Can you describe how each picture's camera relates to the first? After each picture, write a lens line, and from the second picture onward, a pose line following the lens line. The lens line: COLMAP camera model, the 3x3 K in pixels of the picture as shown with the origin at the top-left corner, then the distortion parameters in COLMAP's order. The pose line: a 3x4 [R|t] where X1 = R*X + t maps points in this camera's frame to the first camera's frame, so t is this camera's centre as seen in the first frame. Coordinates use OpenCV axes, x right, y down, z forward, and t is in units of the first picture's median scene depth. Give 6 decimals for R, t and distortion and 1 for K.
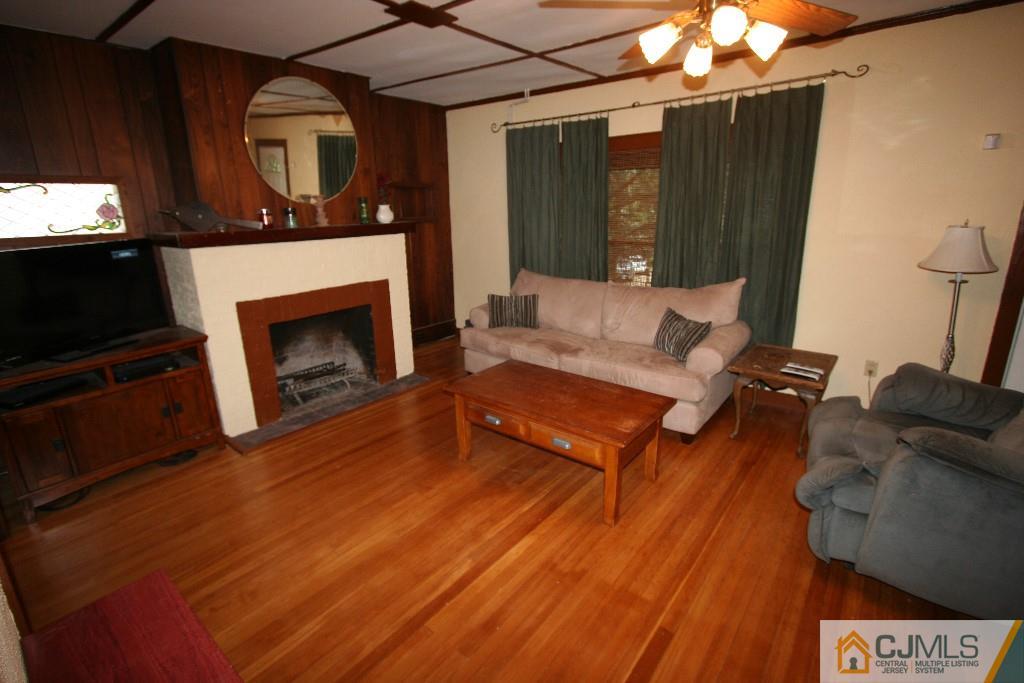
lens RADIAL K [[479.6, 0, 502.9], [0, 479.6, 343.6], [0, 0, 1]] dist [0.001822, 0.000371]
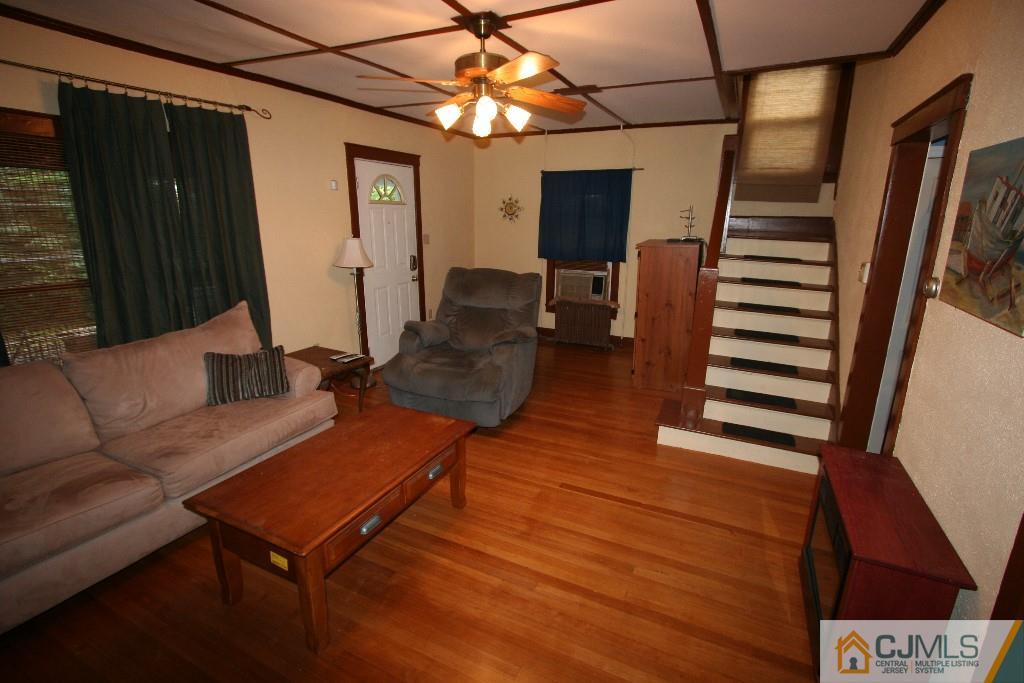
lens RADIAL K [[479.6, 0, 505.5], [0, 479.6, 338.5], [0, 0, 1]] dist [0.001822, 0.000371]
pose [[-0.233649, -0.238568, 0.942599, -0.774061], [0.257394, 0.919672, 0.296568, -0.300297], [-0.937633, 0.311912, -0.153474, 0.938129]]
